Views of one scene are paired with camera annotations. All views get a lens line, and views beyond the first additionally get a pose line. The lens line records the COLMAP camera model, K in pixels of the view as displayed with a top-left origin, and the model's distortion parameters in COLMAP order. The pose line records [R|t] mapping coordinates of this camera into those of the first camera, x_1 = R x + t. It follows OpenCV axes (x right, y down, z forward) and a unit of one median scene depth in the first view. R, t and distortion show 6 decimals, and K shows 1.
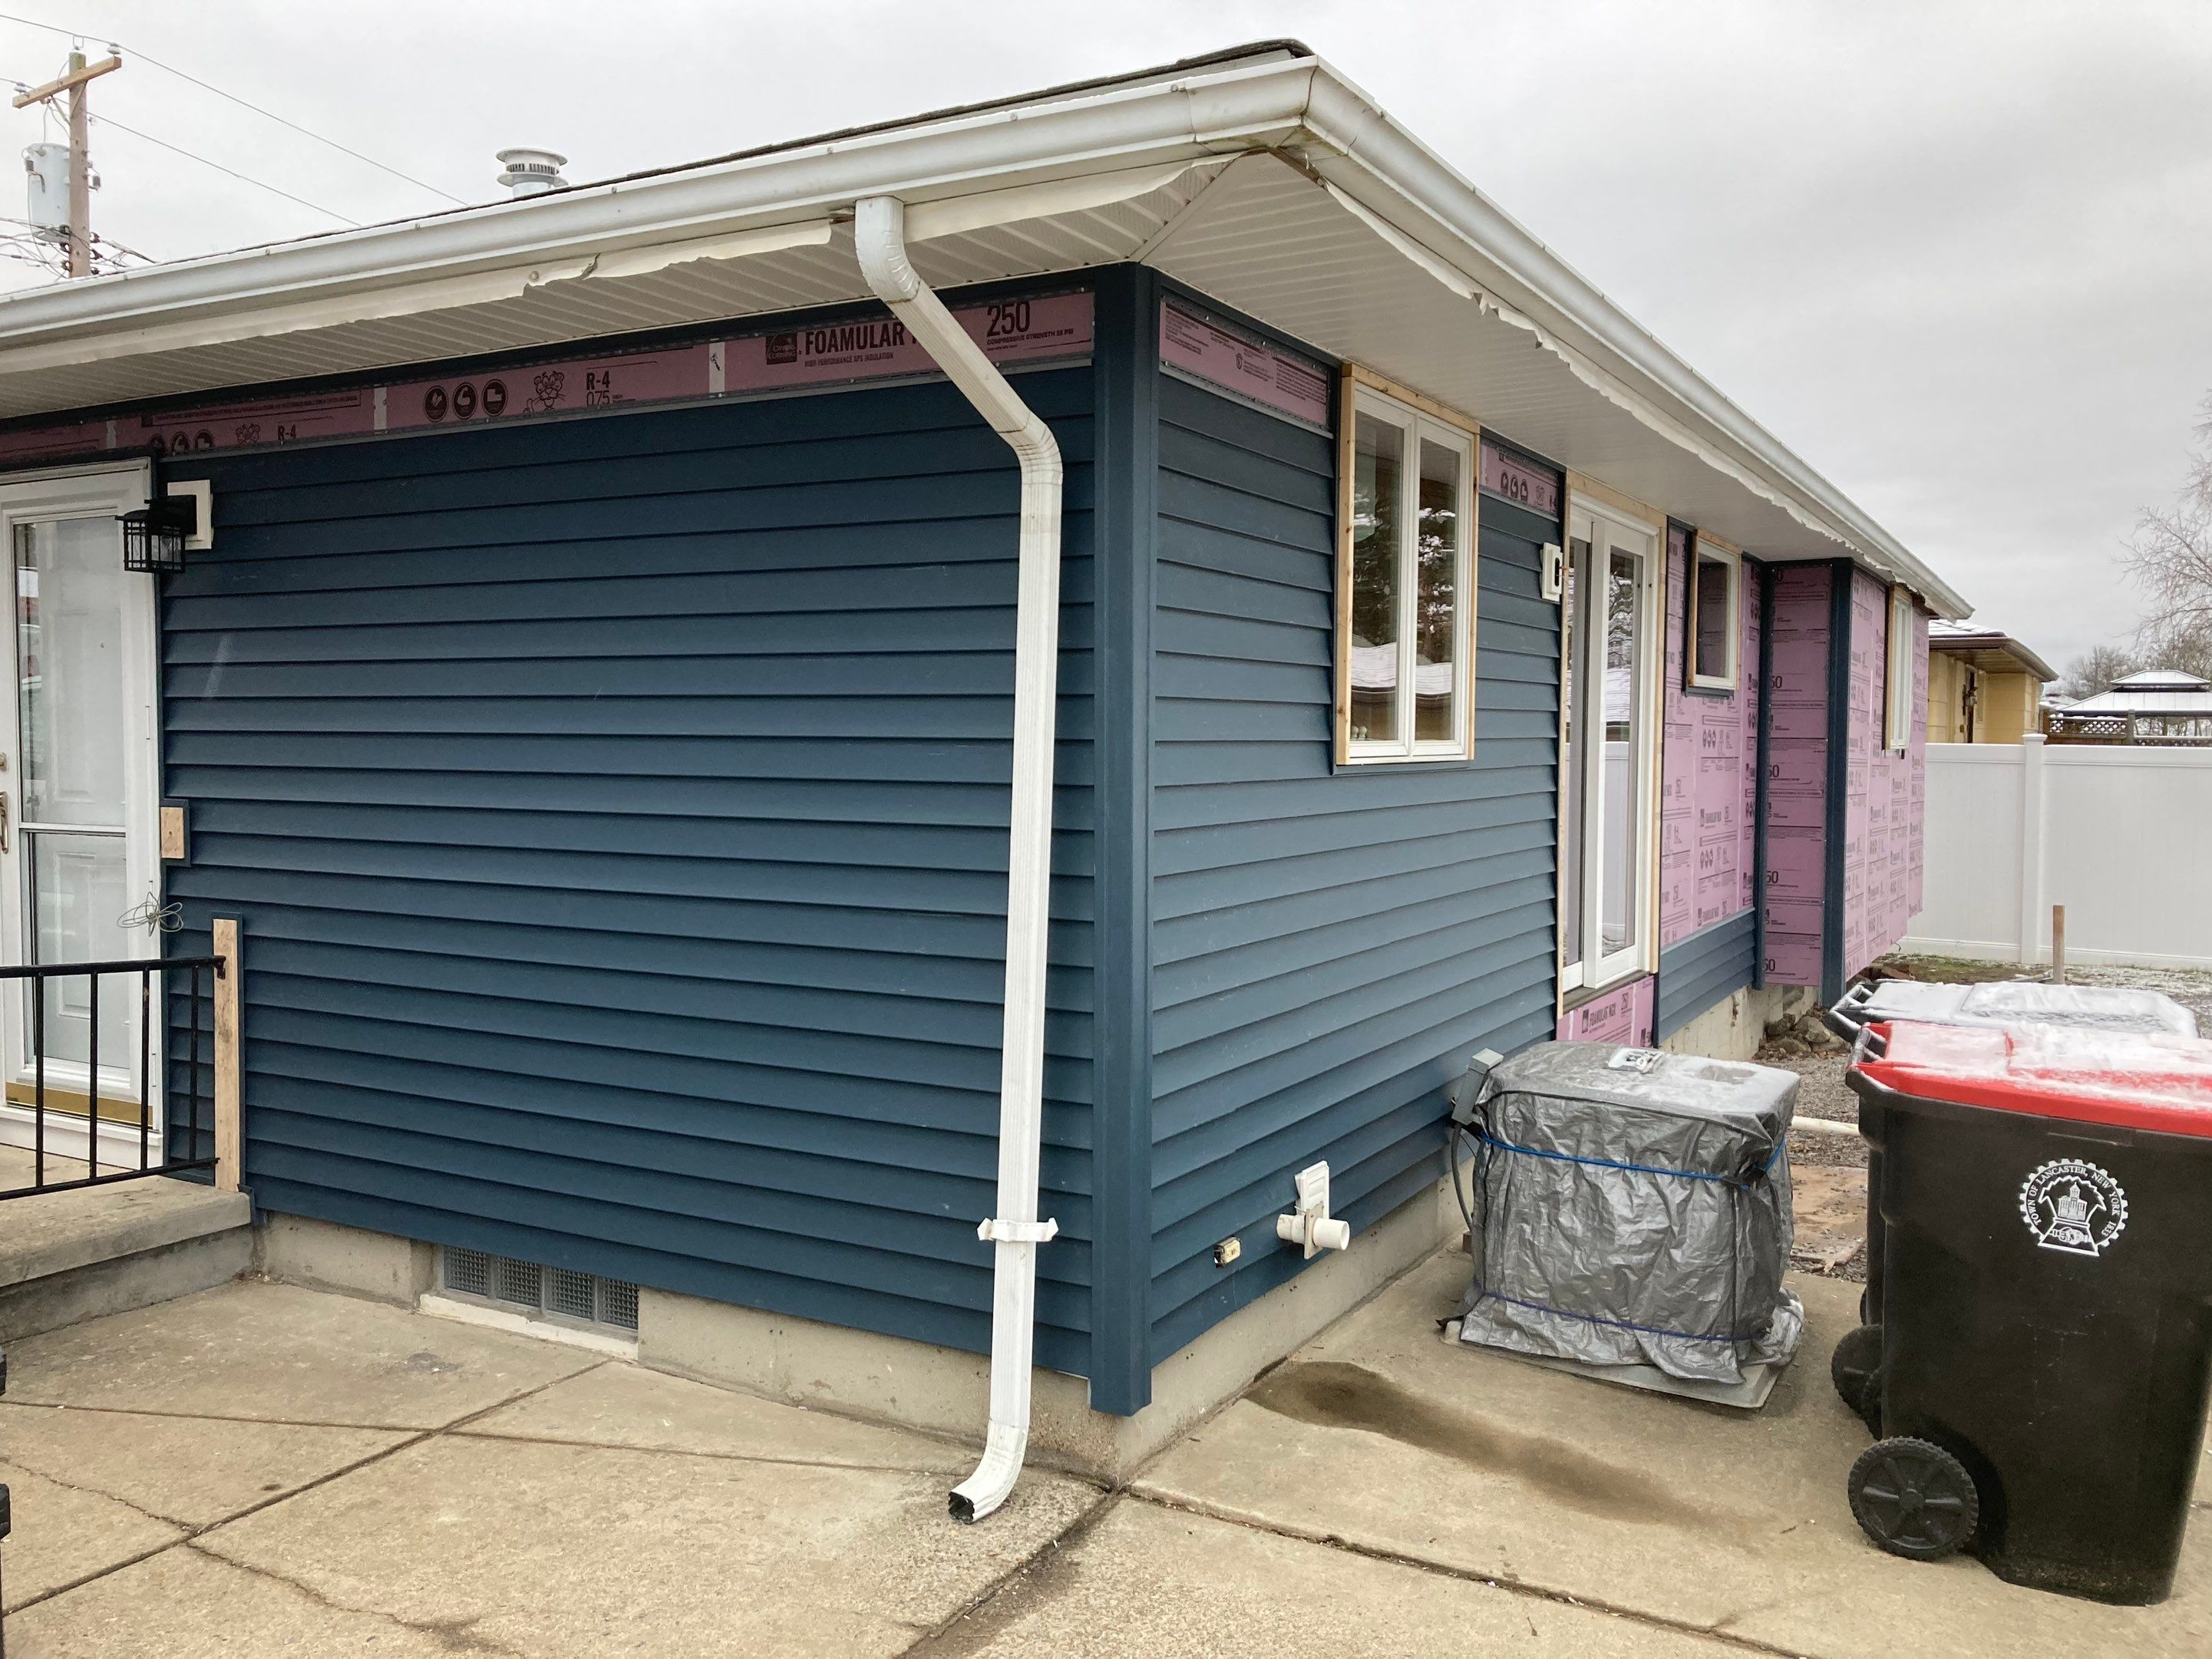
lens RADIAL K [[1813.6, 0, 1106.0], [0, 1813.6, 829.5], [0, 0, 1]] dist [-0.000086, -0.002412]
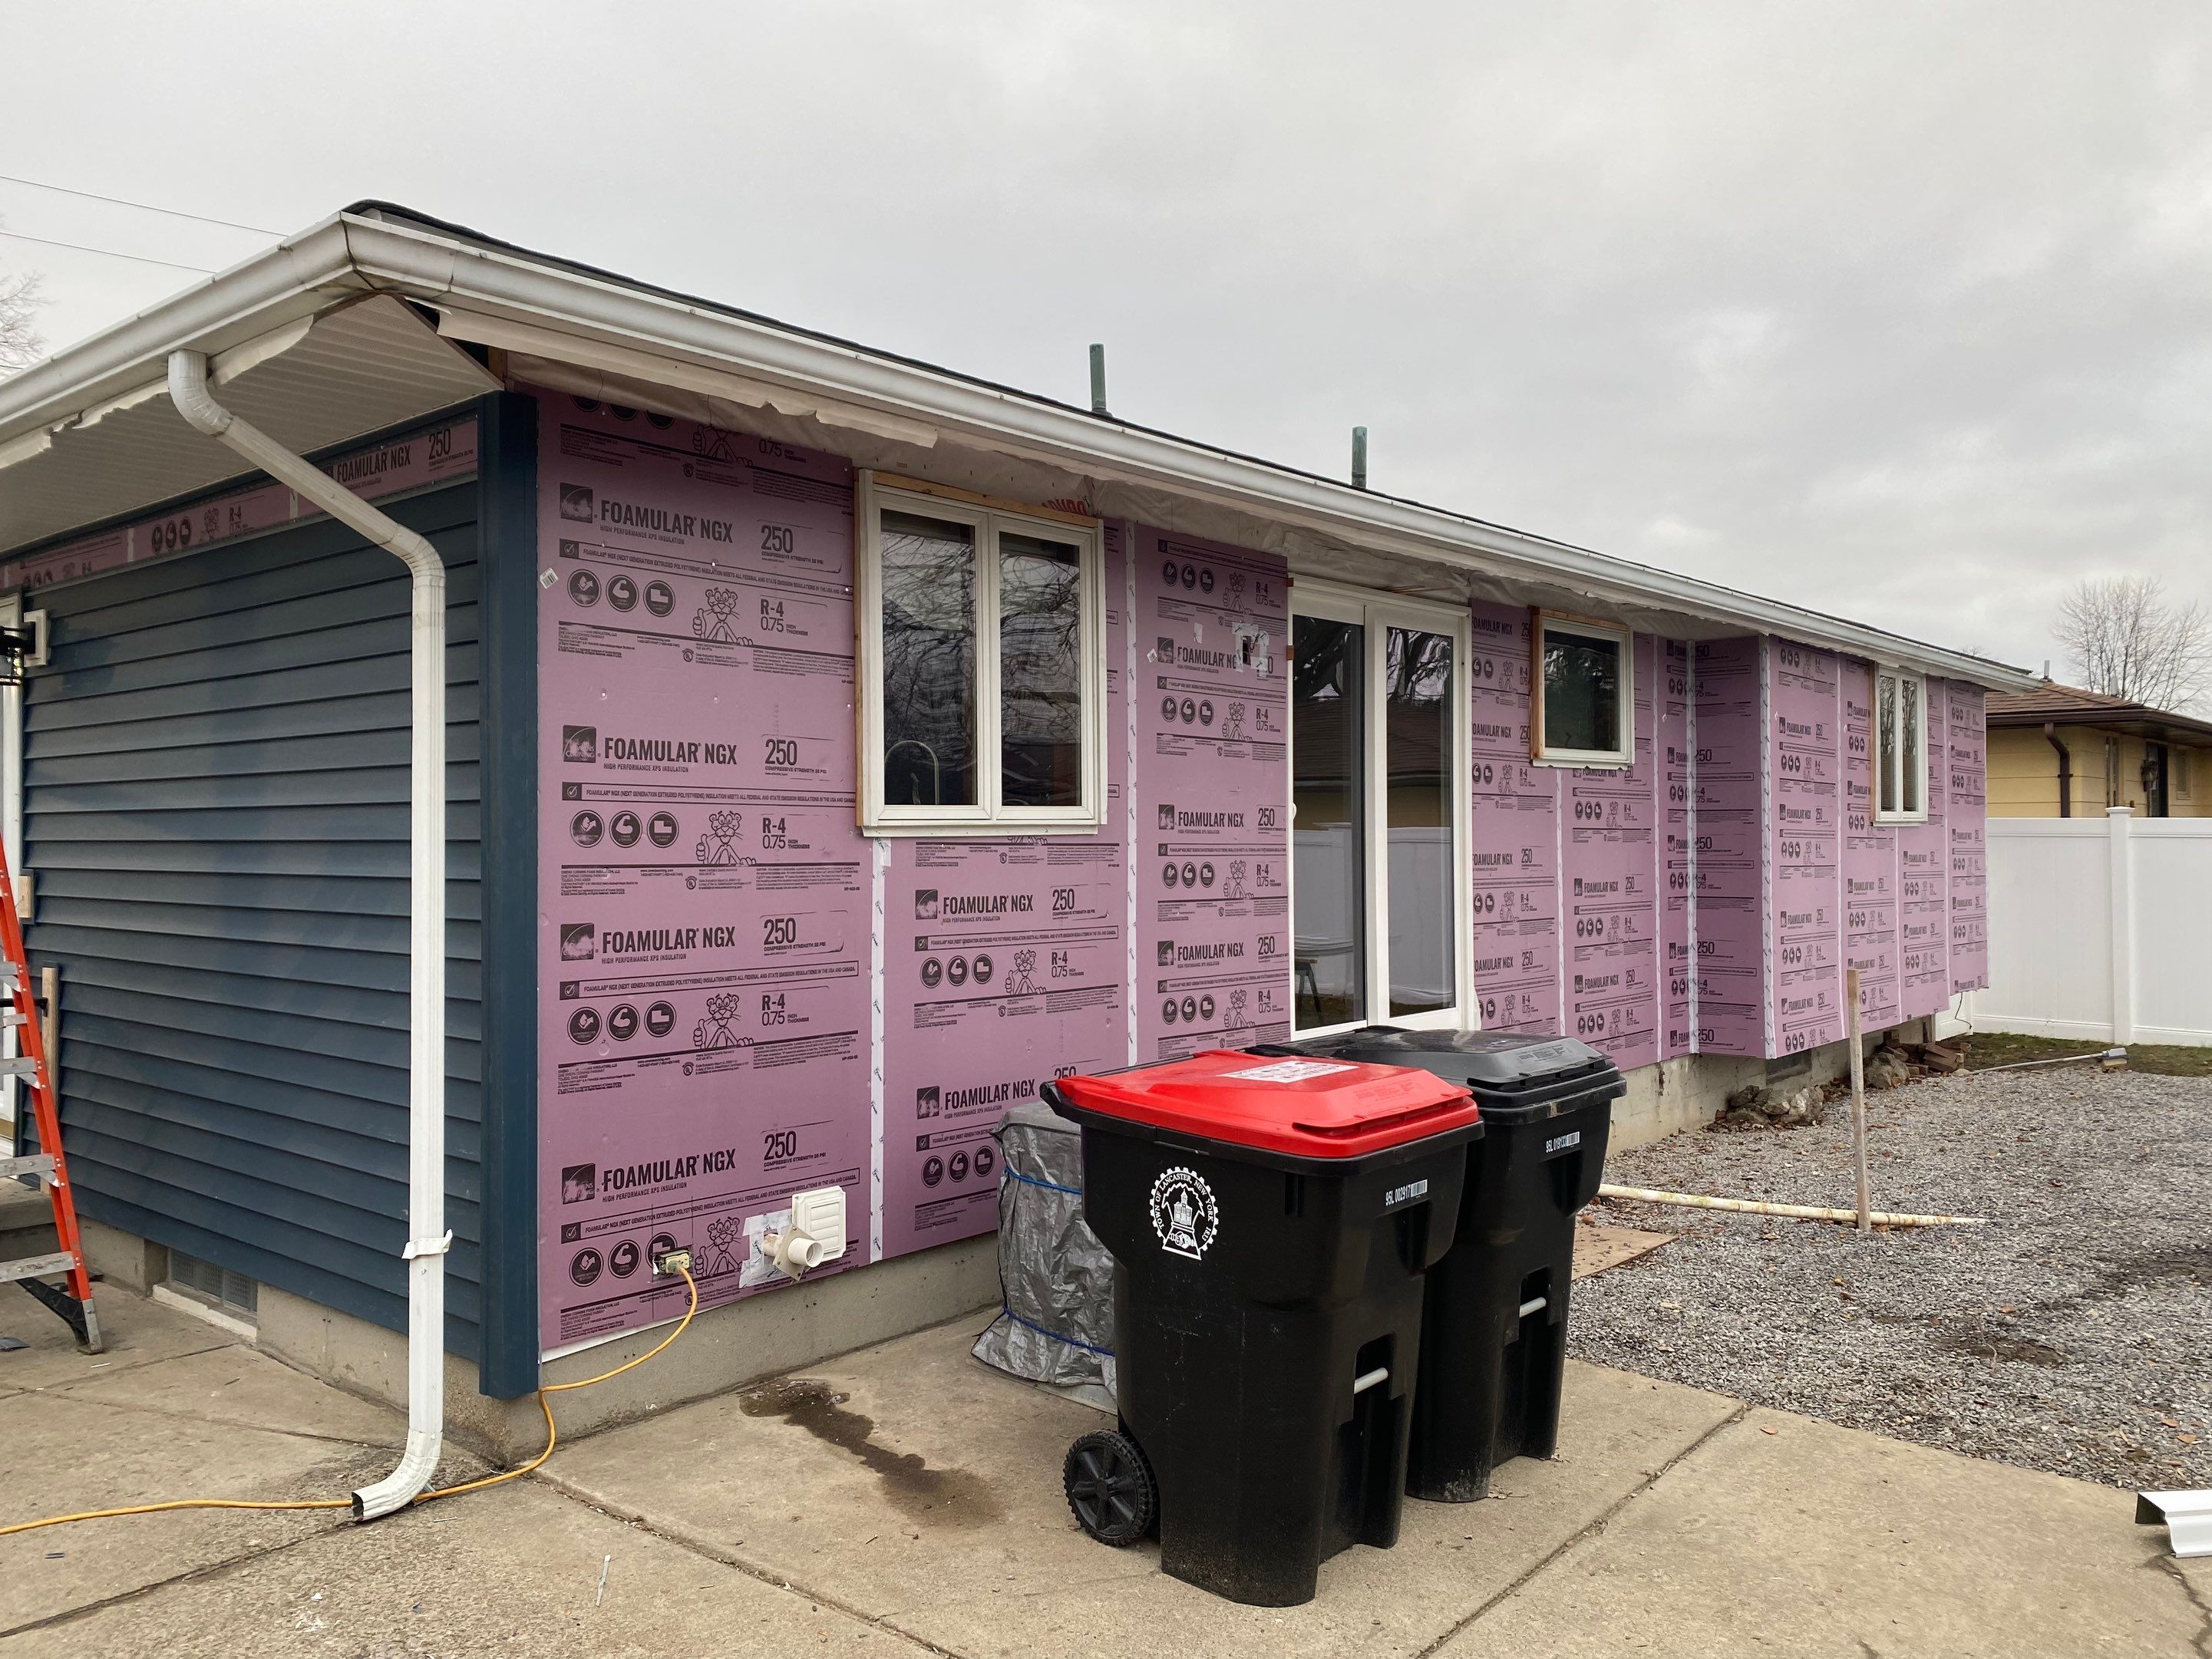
lens RADIAL K [[1685.8, 0, 1103.5], [0, 1685.8, 817.8], [0, 0, 1]] dist [0.054248, -0.060169]
pose [[0.981827, -0.014636, -0.189214, 0.437986], [0.003126, 0.998134, -0.060986, 0.021844], [0.189754, 0.059286, 0.980040, 0.010923]]
